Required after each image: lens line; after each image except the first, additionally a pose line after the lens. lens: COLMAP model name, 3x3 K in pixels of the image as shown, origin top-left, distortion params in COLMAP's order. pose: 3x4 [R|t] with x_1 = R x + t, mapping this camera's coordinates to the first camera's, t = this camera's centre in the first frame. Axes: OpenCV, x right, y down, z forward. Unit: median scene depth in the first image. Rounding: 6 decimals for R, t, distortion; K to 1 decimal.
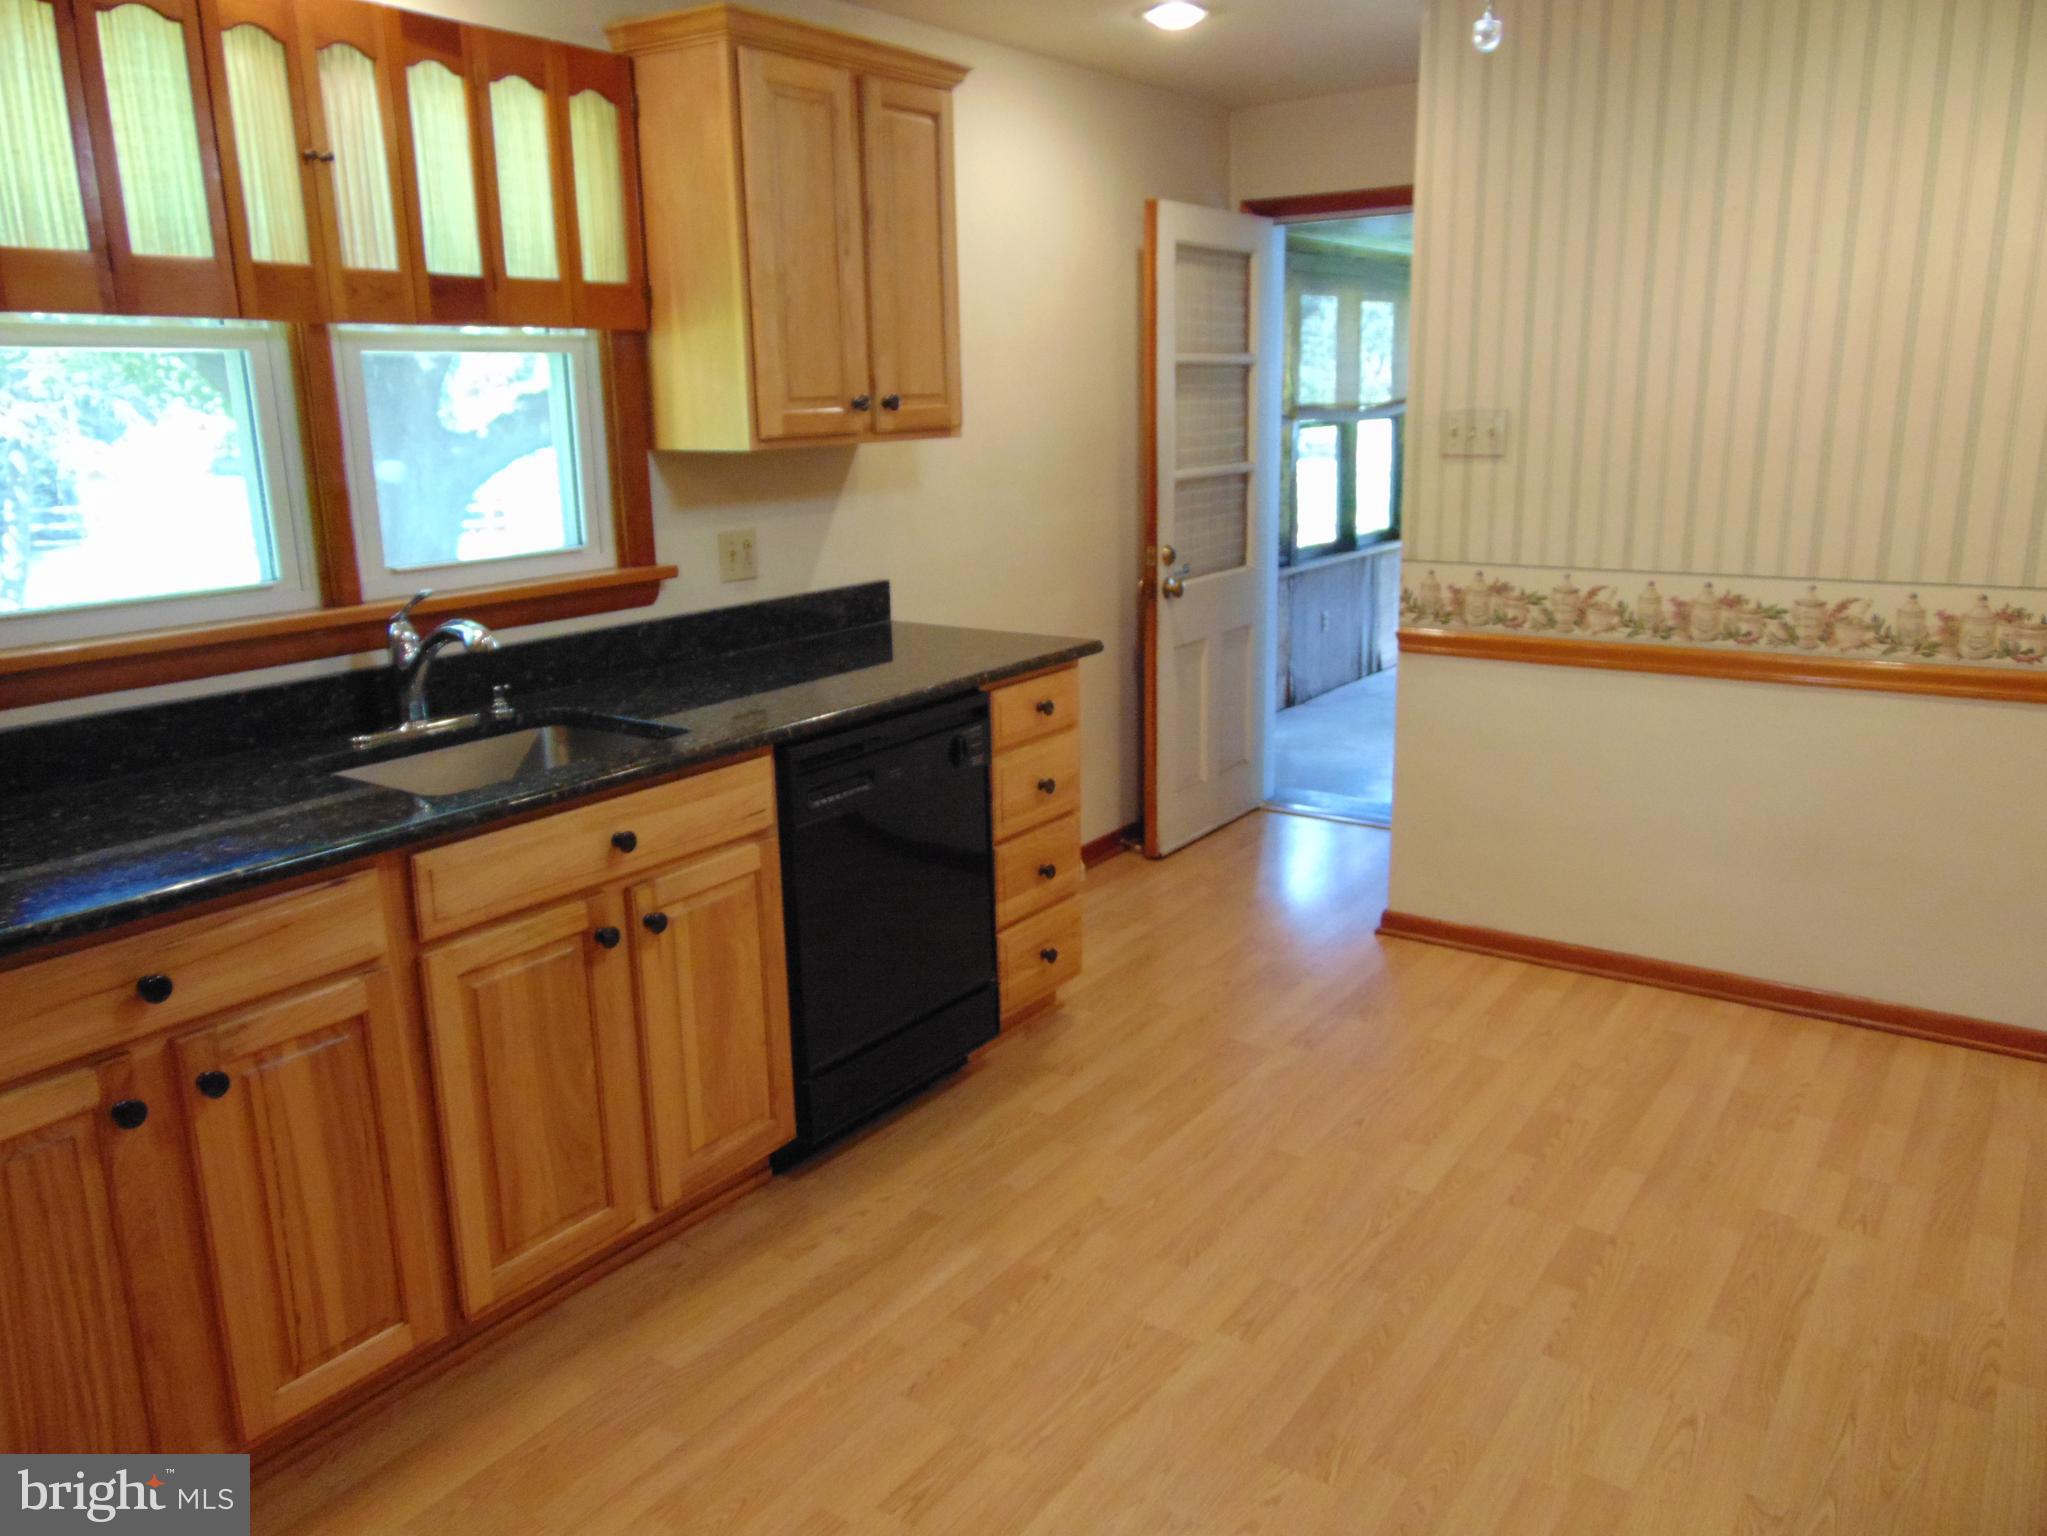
lens RADIAL K [[1549.2, 0, 1021.2], [0, 1549.2, 765.0], [0, 0, 1]] dist [-0.013610, 0.038745]
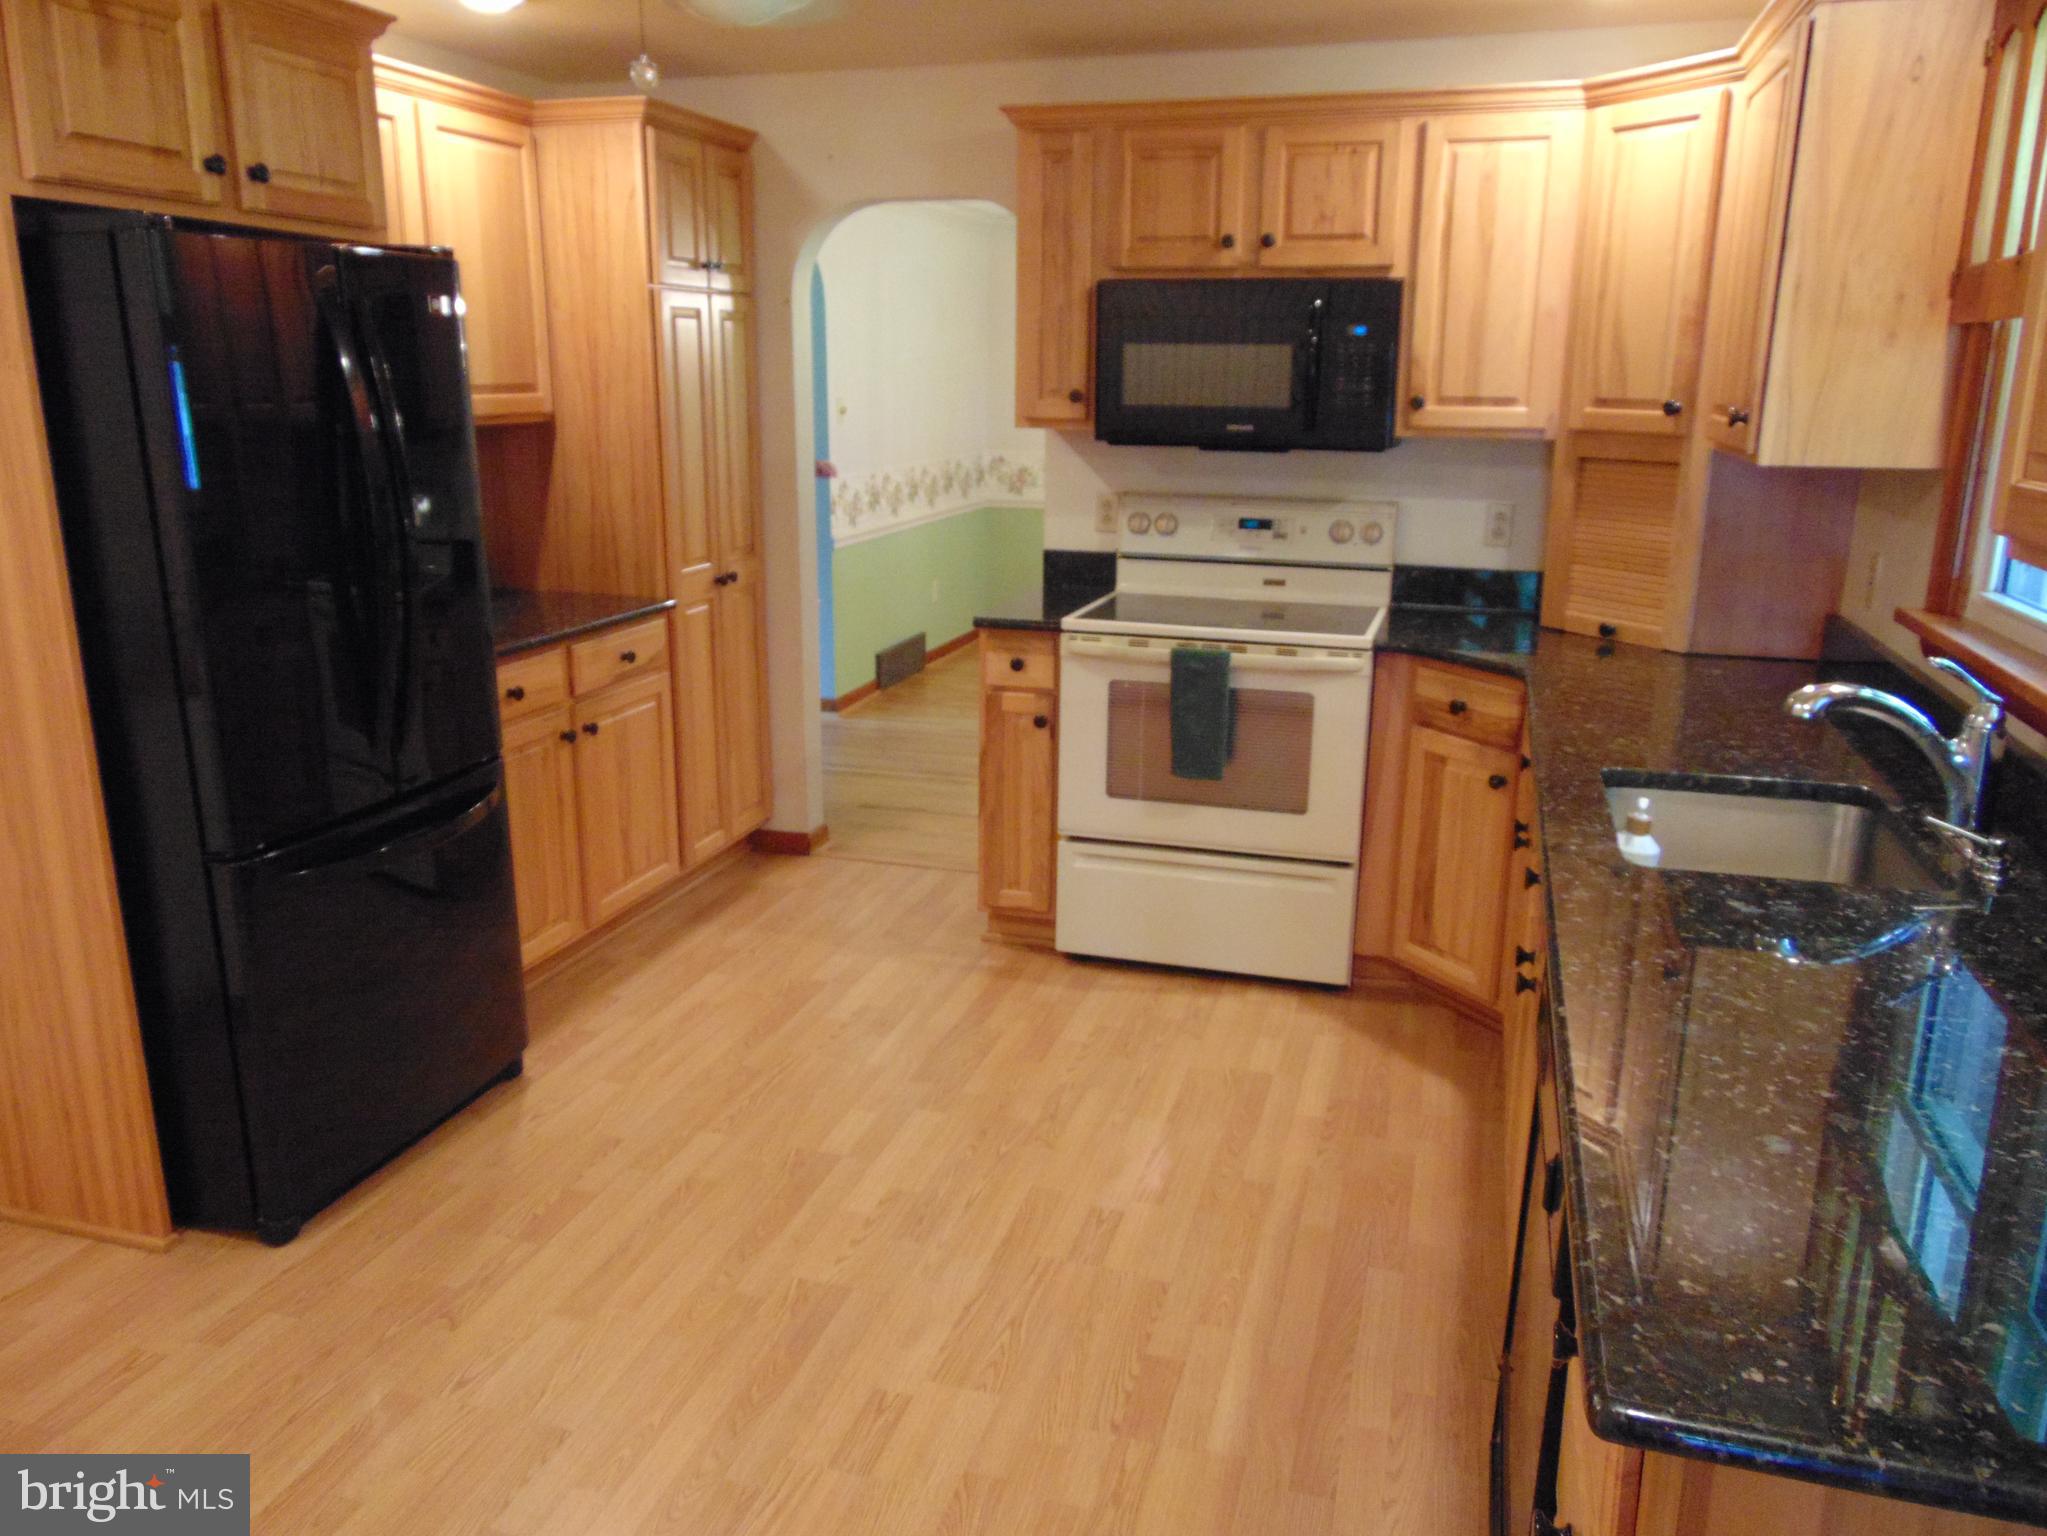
lens RADIAL K [[1549.2, 0, 1013.6], [0, 1549.2, 774.3], [0, 0, 1]] dist [-0.013610, 0.038745]
pose [[-0.950325, 0.088295, -0.298473, 0.292961], [-0.066486, 0.879206, 0.471779, -0.391166], [0.304075, 0.468188, -0.829661, 1.506182]]
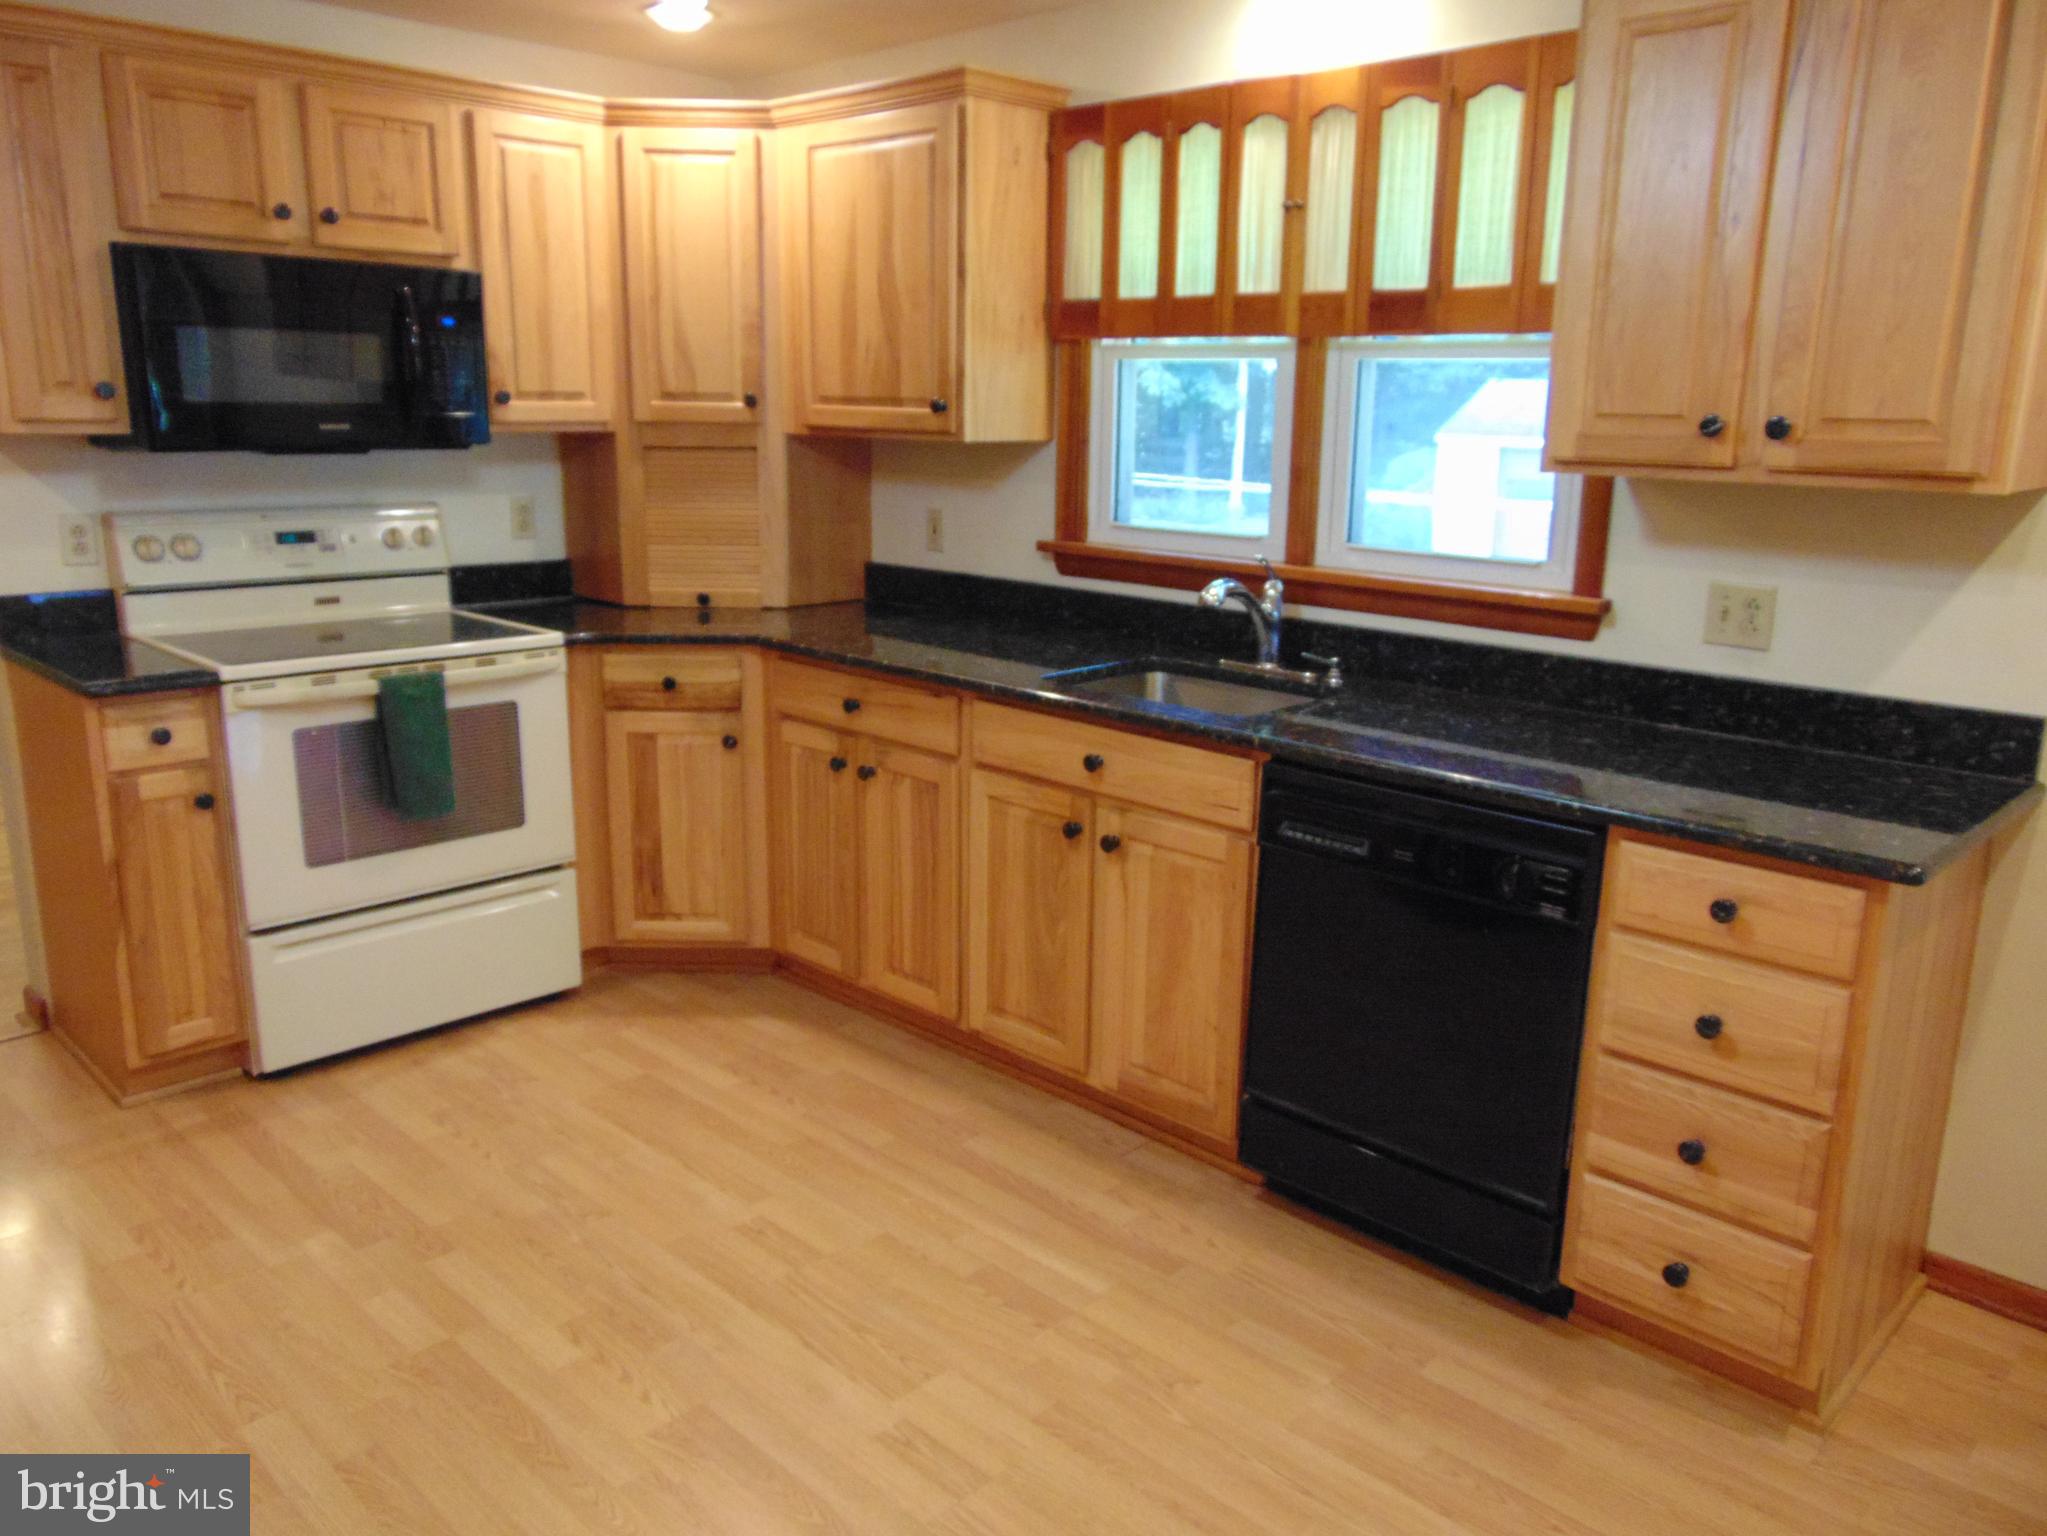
lens RADIAL K [[1549.2, 0, 1027.0], [0, 1549.2, 772.7], [0, 0, 1]] dist [-0.013610, 0.038745]
pose [[-0.159373, 0.249648, -0.955132, 0.831116], [-0.250178, 0.925702, 0.283700, -0.249955], [0.954993, 0.284167, -0.085076, 0.960021]]
